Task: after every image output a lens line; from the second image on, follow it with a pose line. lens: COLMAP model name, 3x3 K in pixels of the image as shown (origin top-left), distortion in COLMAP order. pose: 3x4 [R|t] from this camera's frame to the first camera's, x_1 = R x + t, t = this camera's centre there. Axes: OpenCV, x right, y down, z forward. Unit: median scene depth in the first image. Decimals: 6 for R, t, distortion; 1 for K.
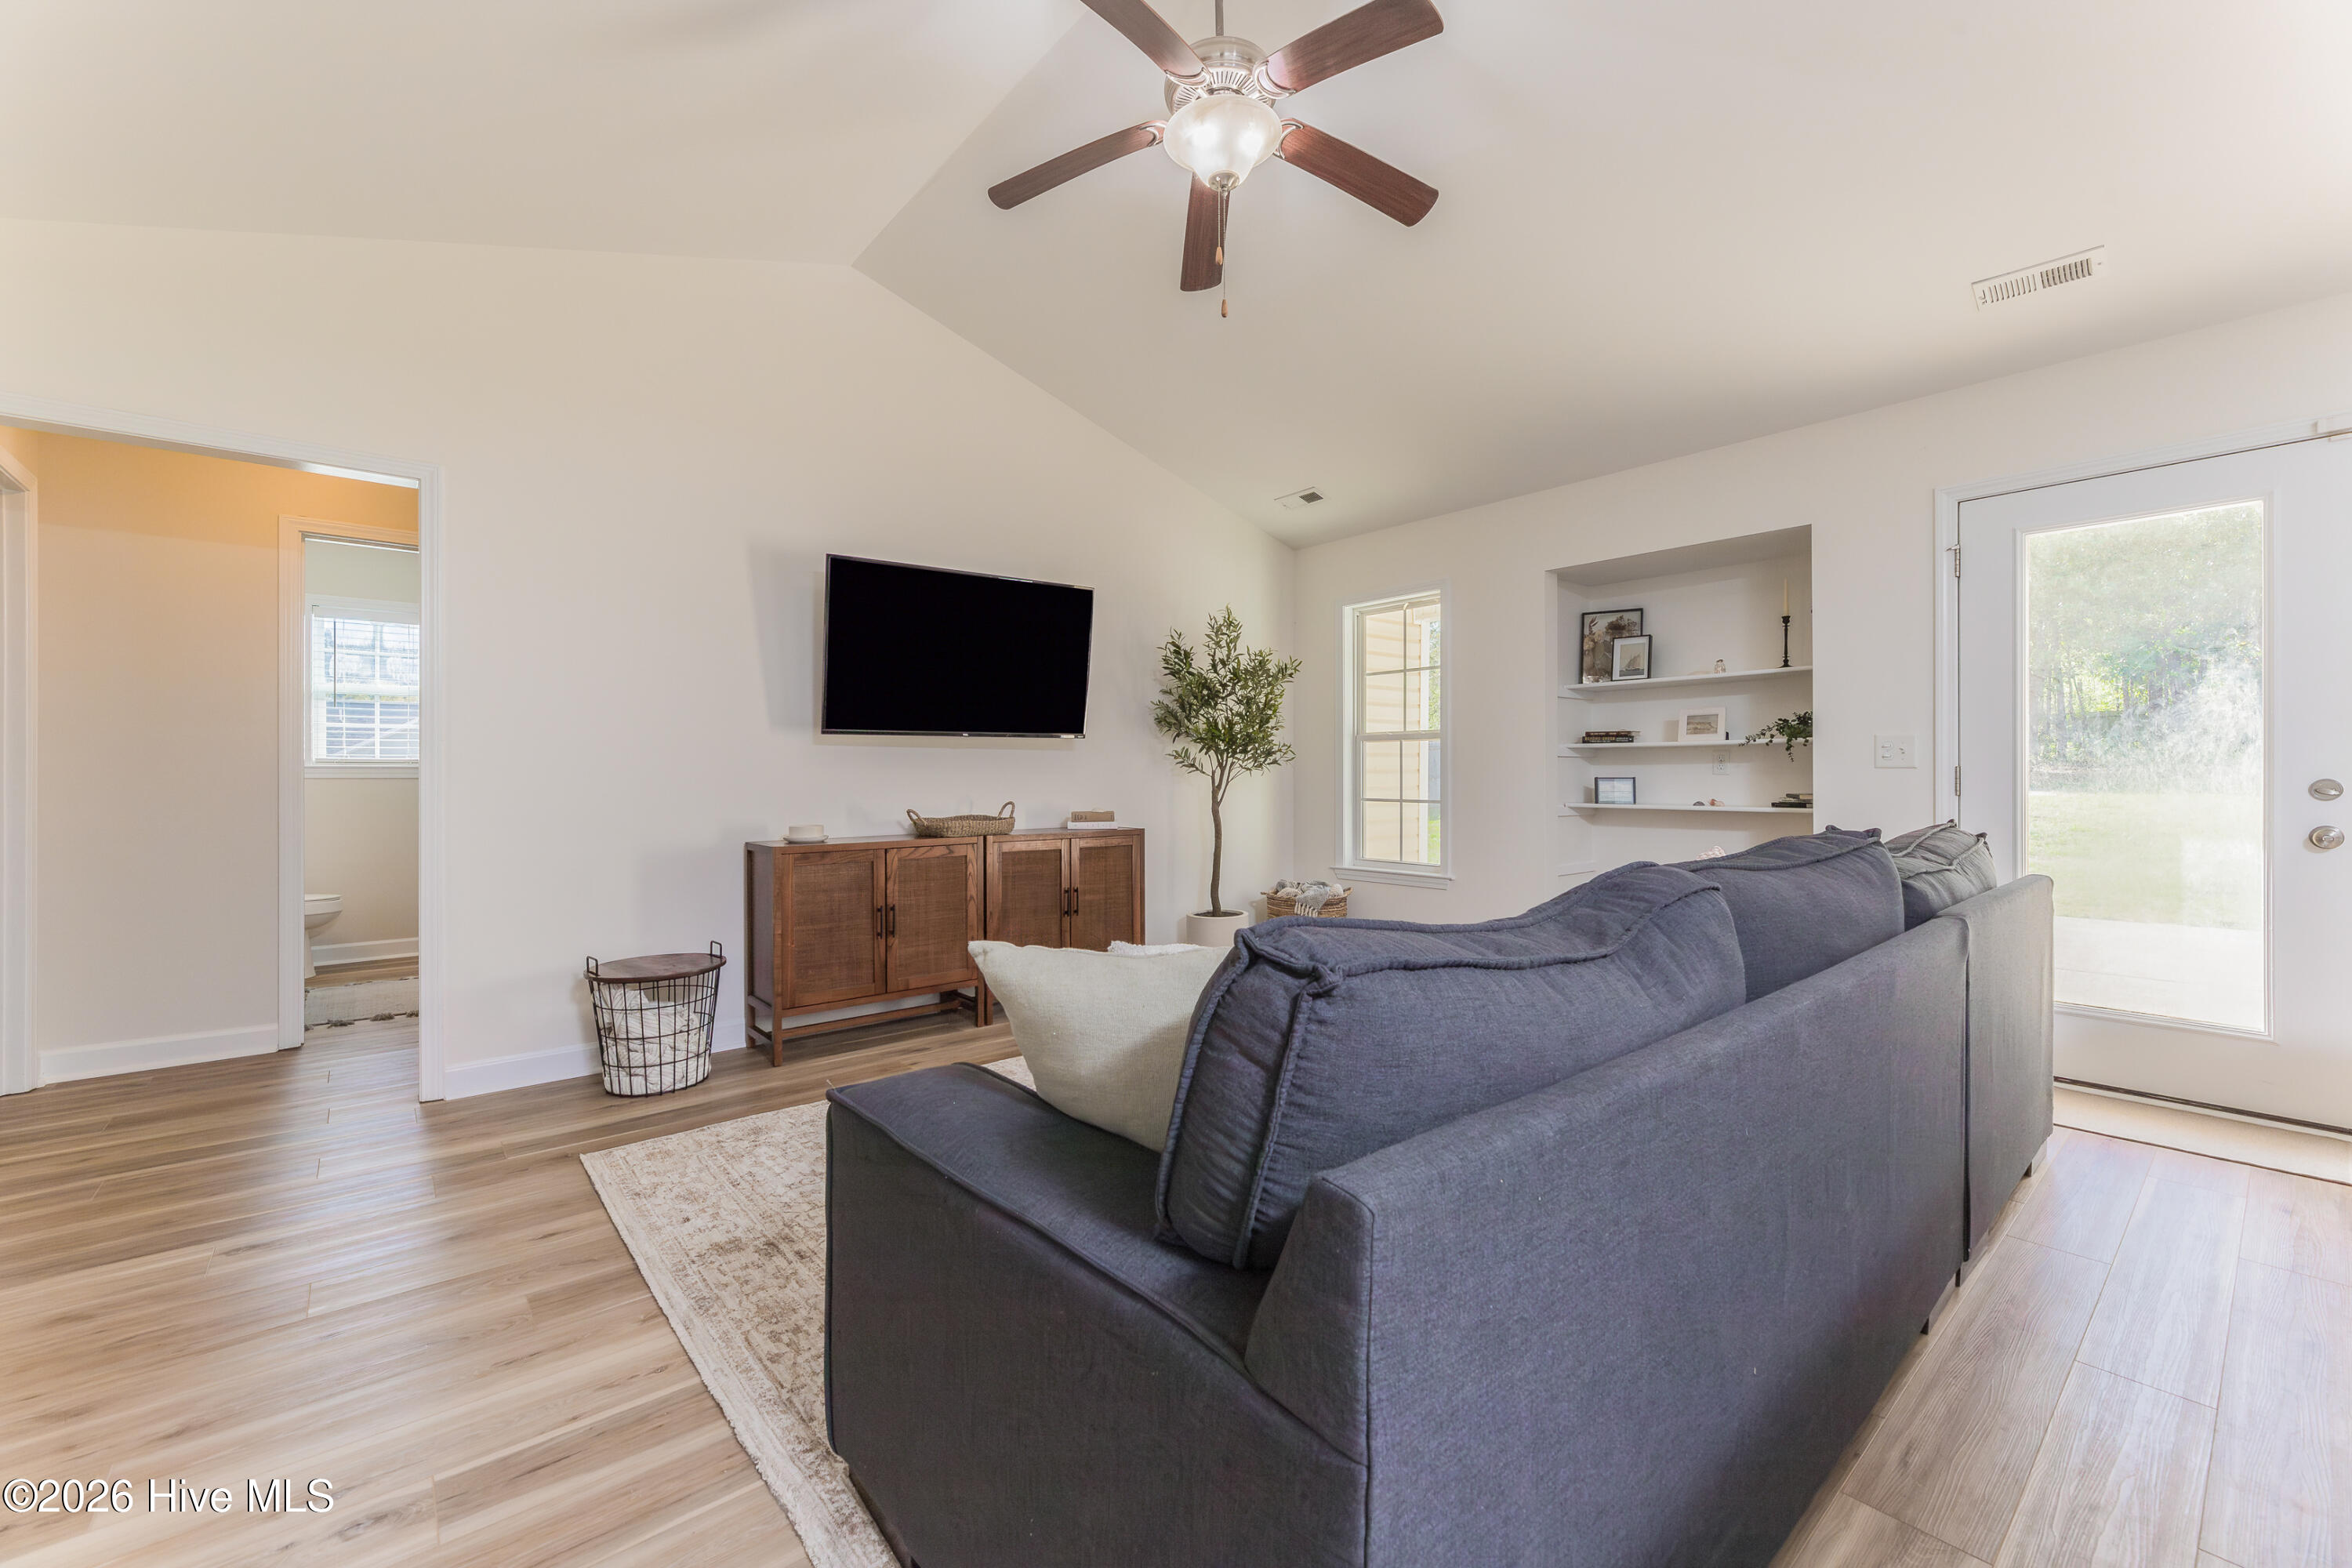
lens RADIAL K [[959.9, 0, 1186.0], [0, 959.9, 781.6], [0, 0, 1]] dist [0.002782, 0.000429]
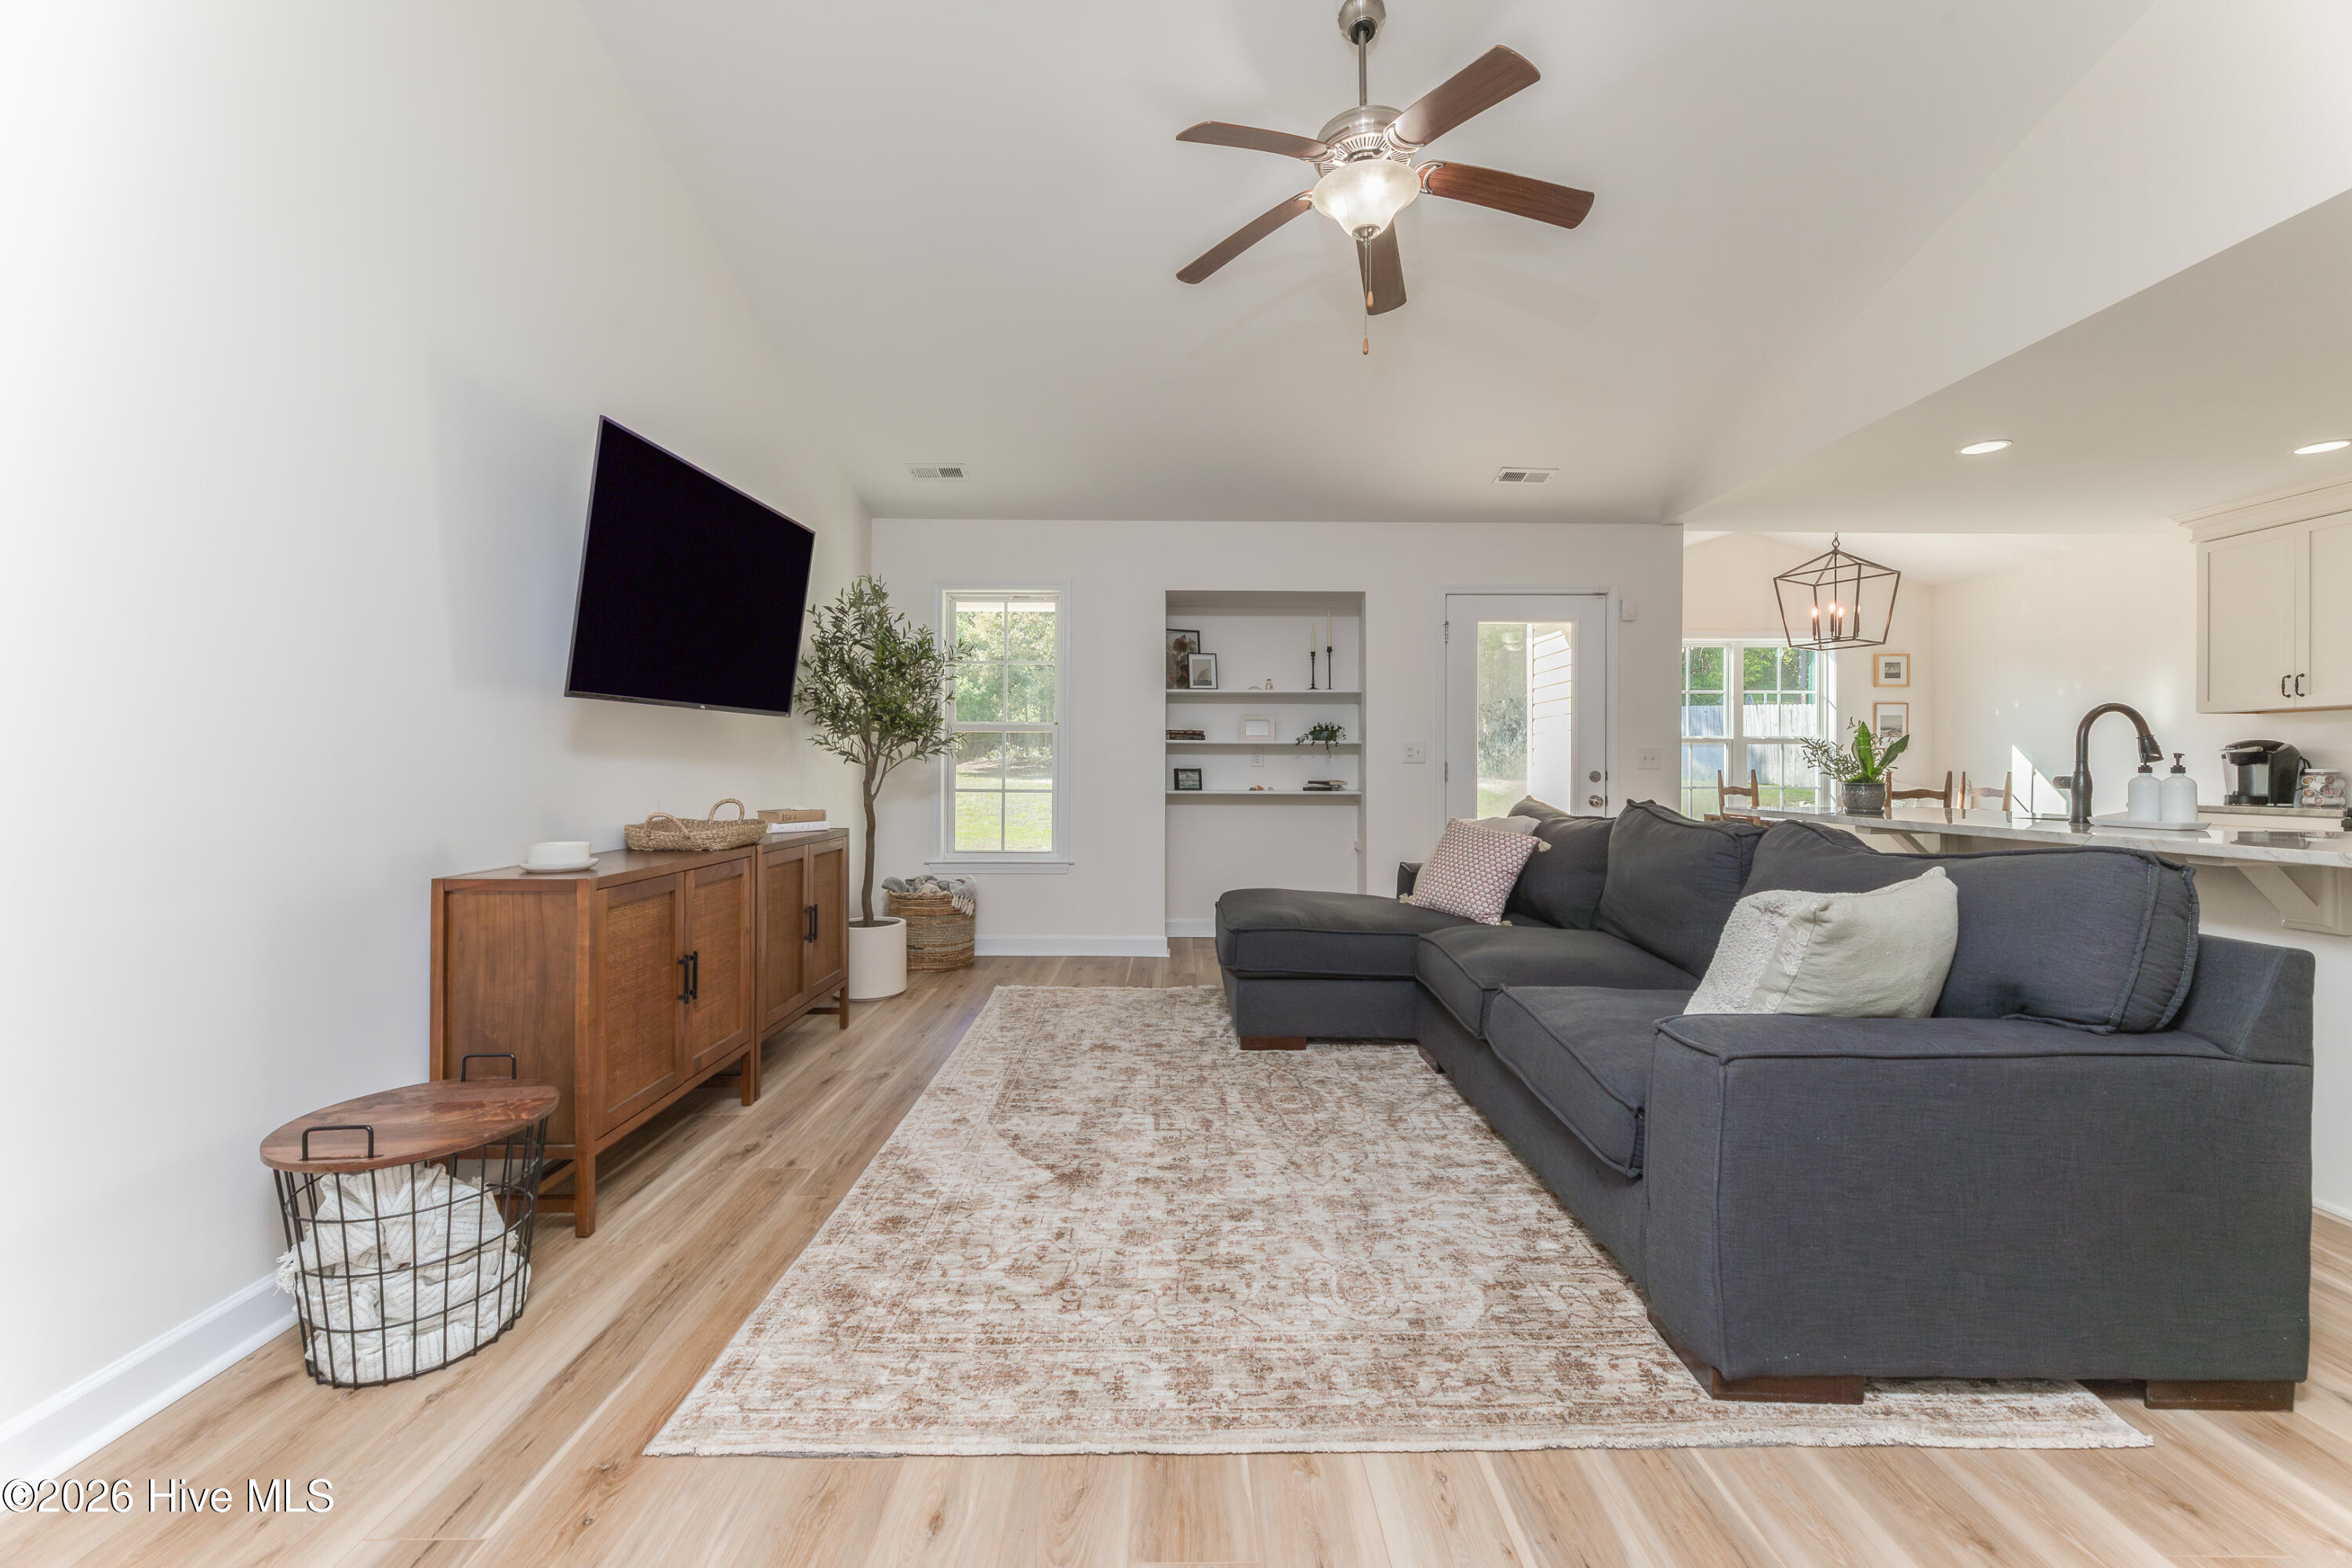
lens RADIAL K [[959.9, 0, 1180.4], [0, 959.9, 767.6], [0, 0, 1]] dist [0.002782, 0.000429]
pose [[0.644104, 0.004322, 0.764926, -0.541826], [-0.001514, 0.999989, -0.004376, -0.000160], [-0.764936, 0.001661, 0.644104, 0.258941]]
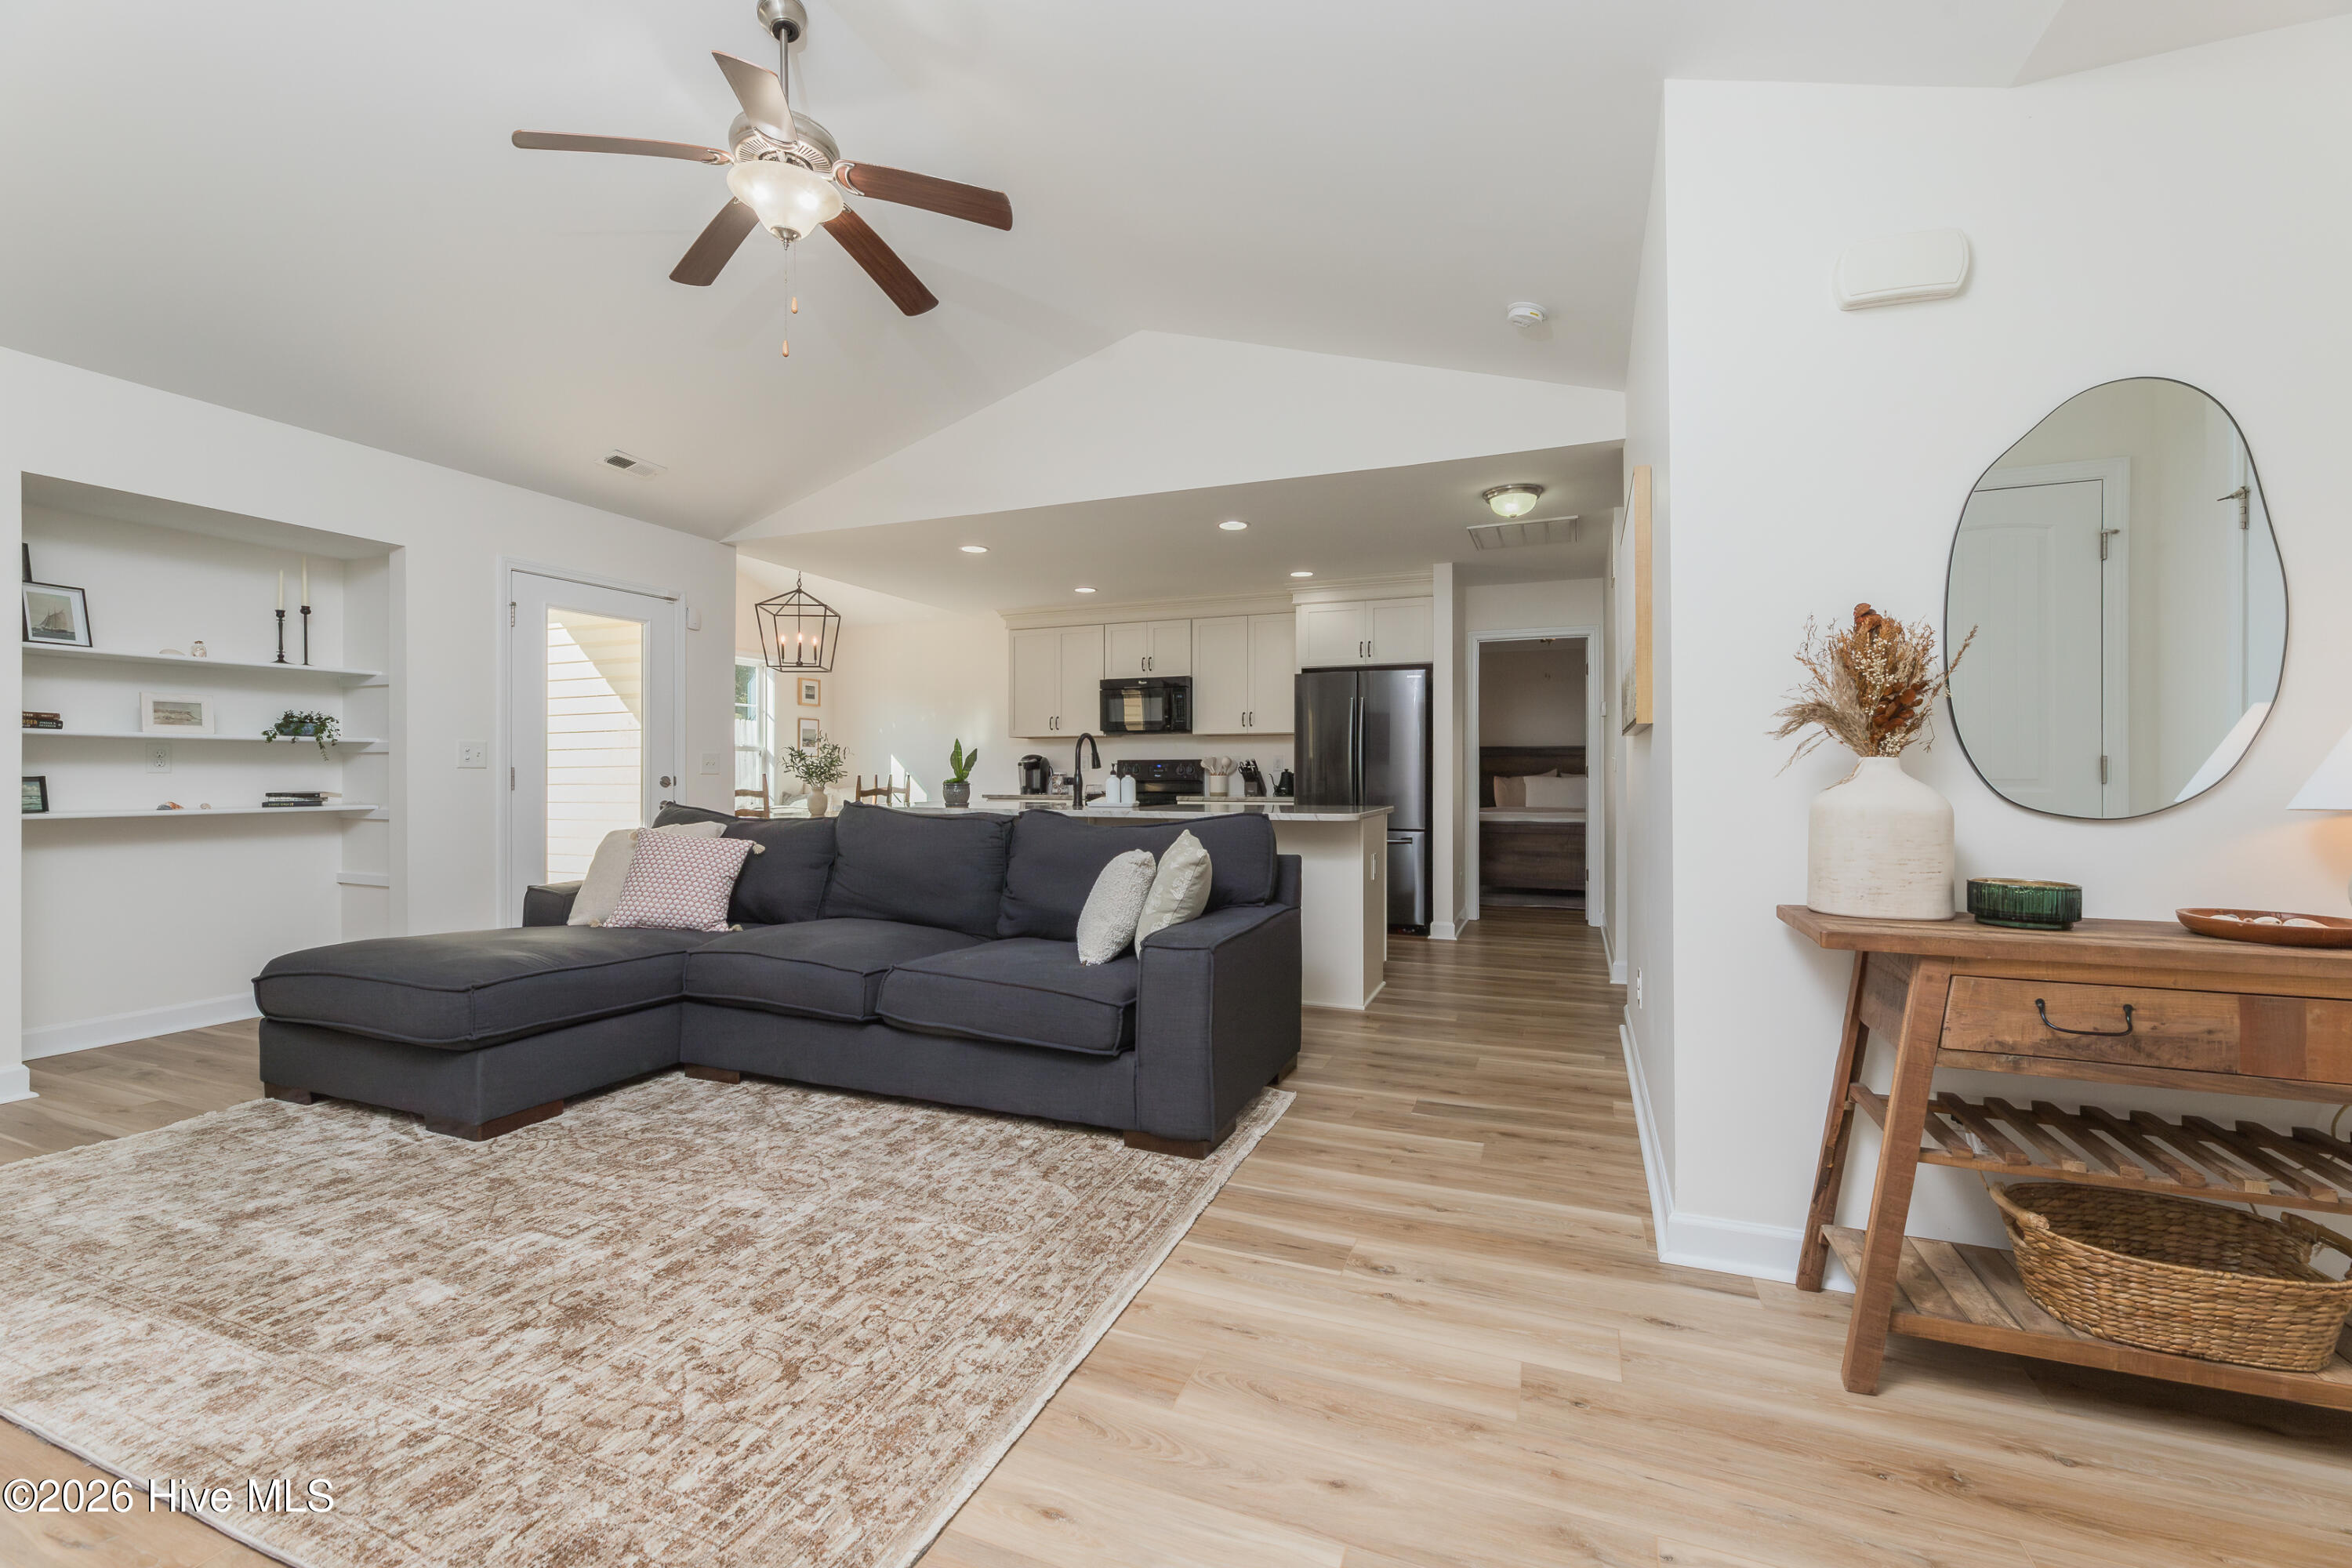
lens RADIAL K [[959.9, 0, 1188.8], [0, 959.9, 780.4], [0, 0, 1]] dist [0.002782, 0.000429]
pose [[-0.464764, -0.004886, 0.885421, -0.659107], [0.004956, 0.999955, 0.008120, -0.003444], [-0.885421, 0.008161, -0.464719, 0.634111]]
